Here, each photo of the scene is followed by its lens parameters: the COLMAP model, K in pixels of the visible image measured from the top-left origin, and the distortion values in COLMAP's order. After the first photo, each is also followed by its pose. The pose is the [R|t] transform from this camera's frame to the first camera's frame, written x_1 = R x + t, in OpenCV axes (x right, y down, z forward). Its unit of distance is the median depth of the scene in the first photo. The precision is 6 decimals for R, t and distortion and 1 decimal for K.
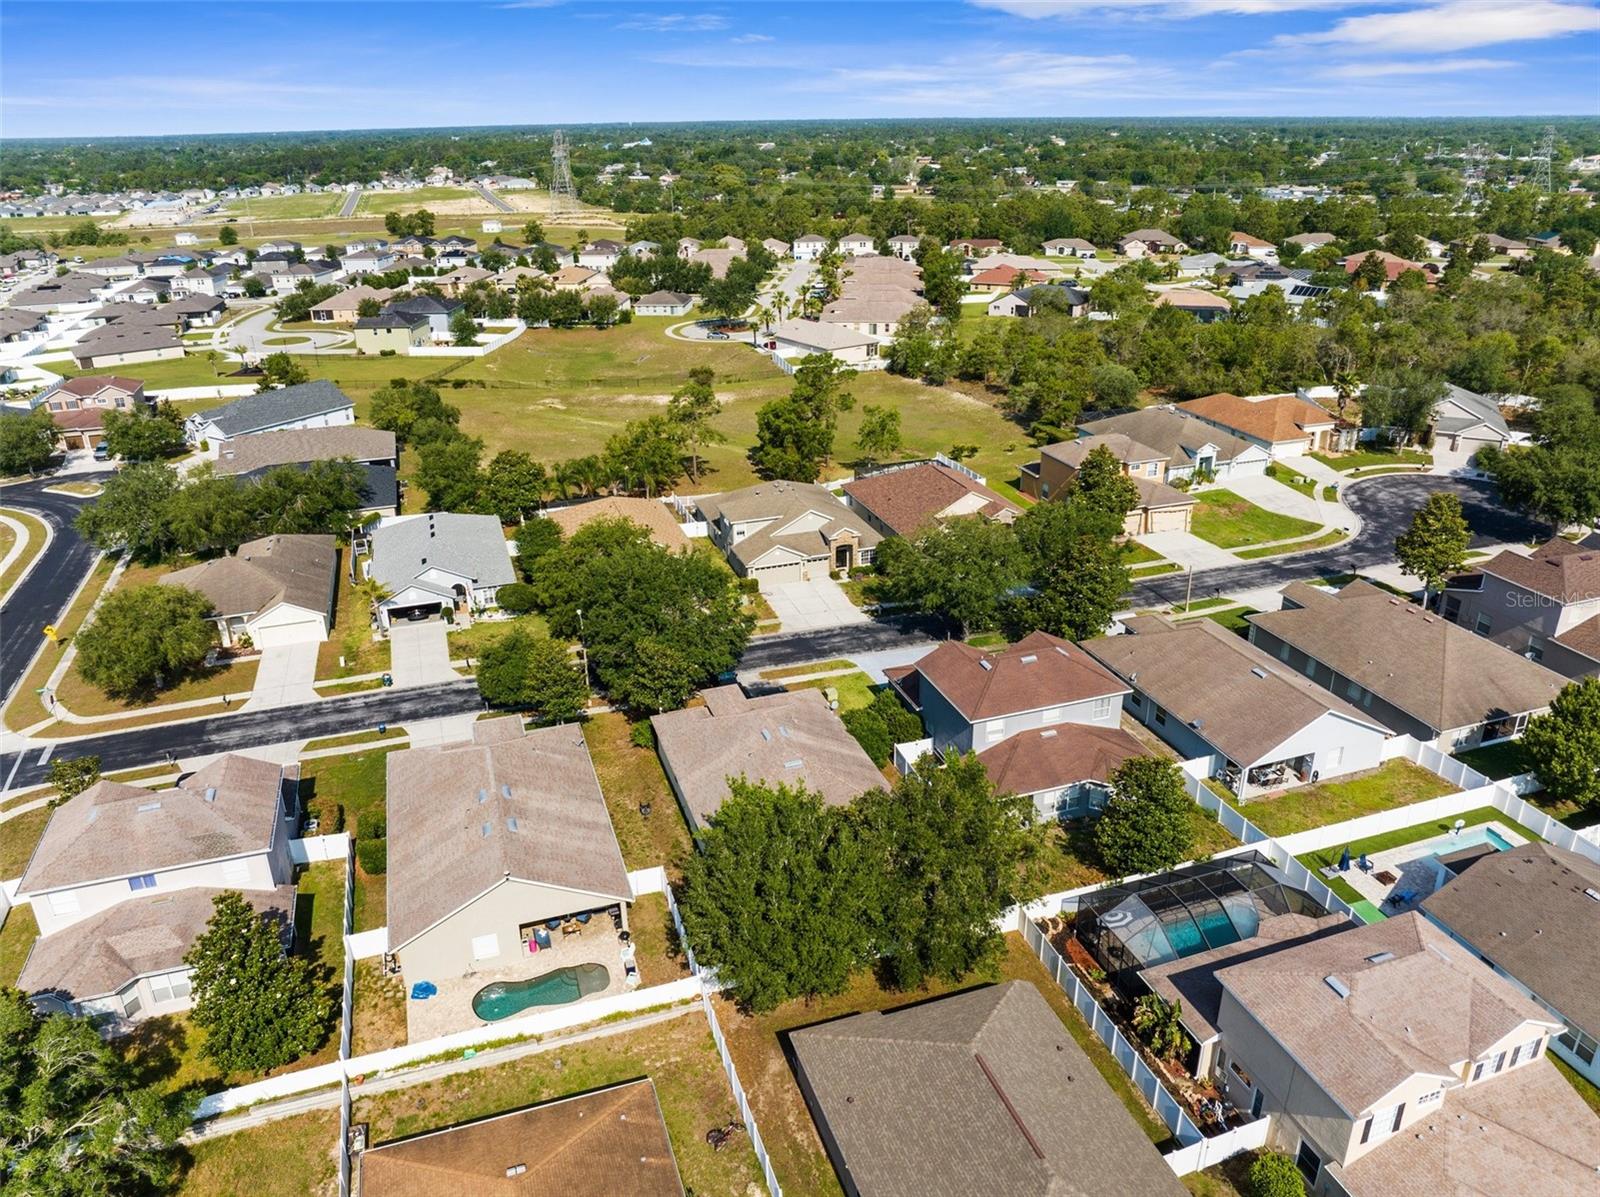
lens RADIAL K [[1119.9, 0, 800.0], [0, 1119.9, 598.5], [0, 0, 1]] dist [-0.042906, 0.003656]
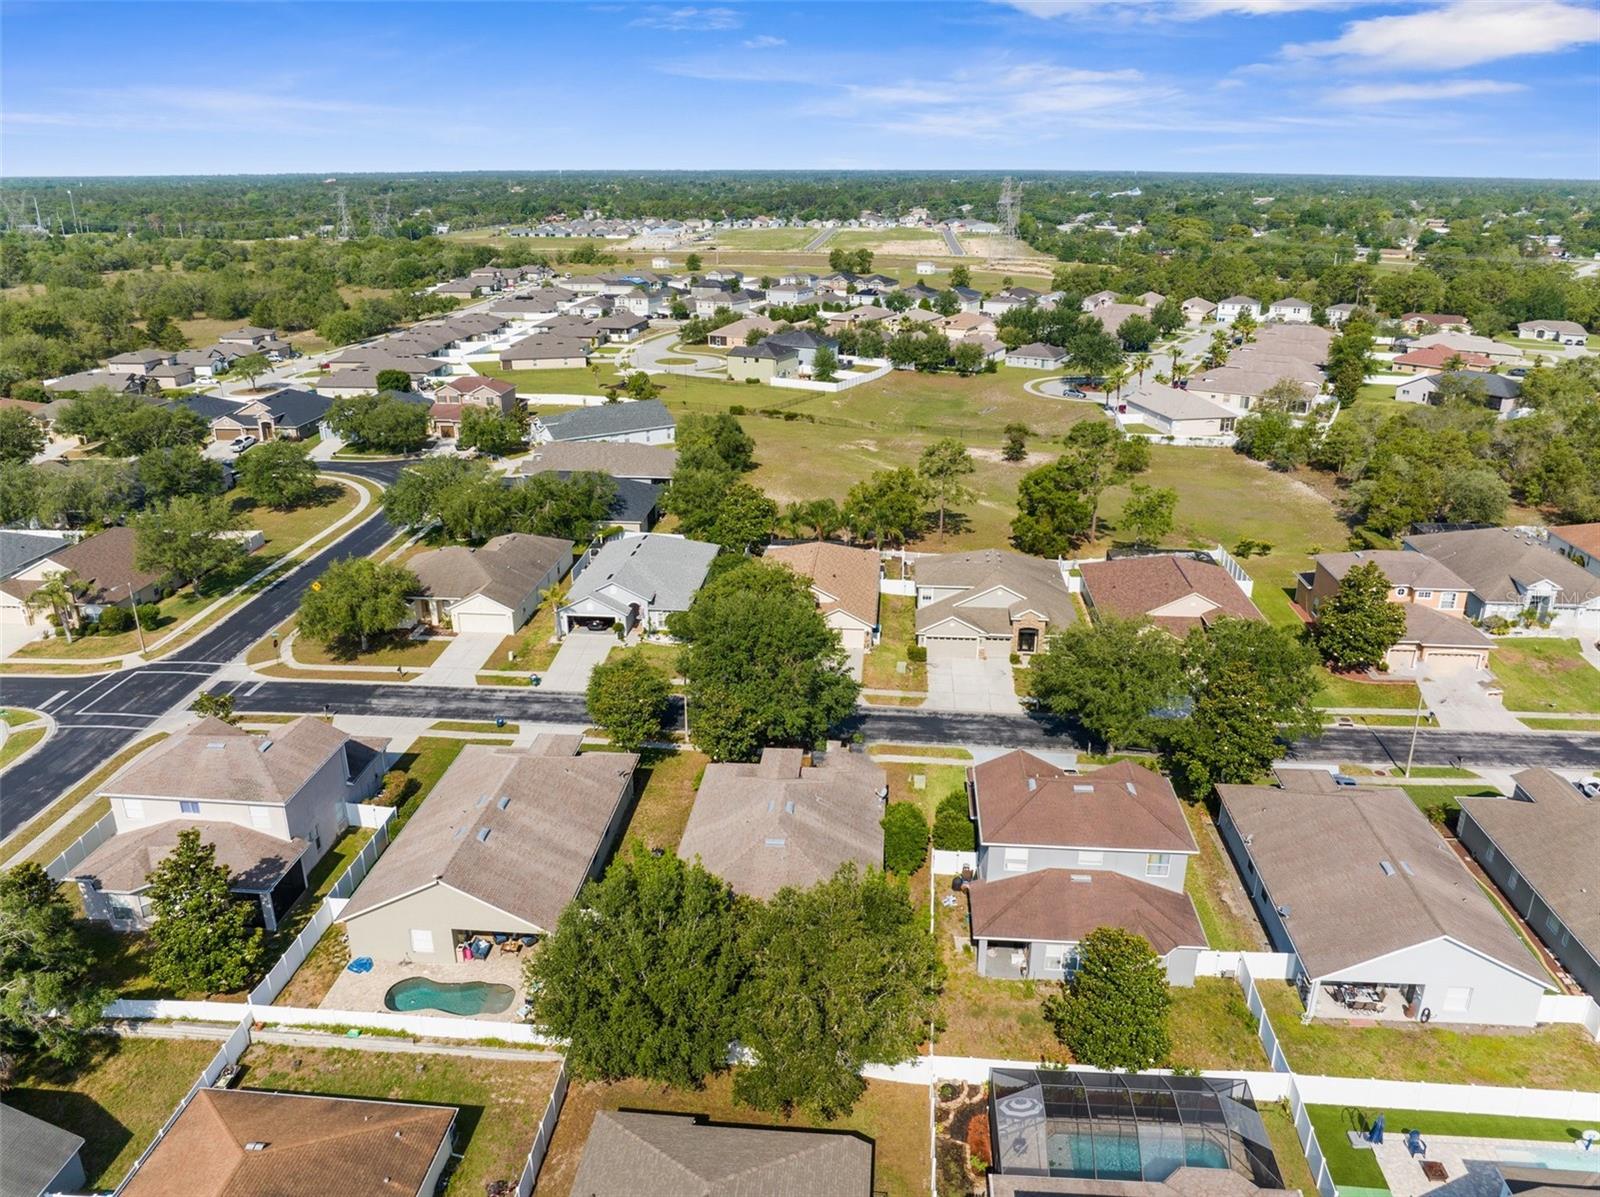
lens RADIAL K [[1136.7, 0, 800.0], [0, 1136.7, 598.5], [0, 0, 1]] dist [-0.039504, 0.000578]
pose [[0.915510, 0.155733, -0.370929, 0.174286], [-0.171103, 0.985215, -0.008671, -0.026181], [0.364095, 0.071406, 0.928621, 0.050947]]
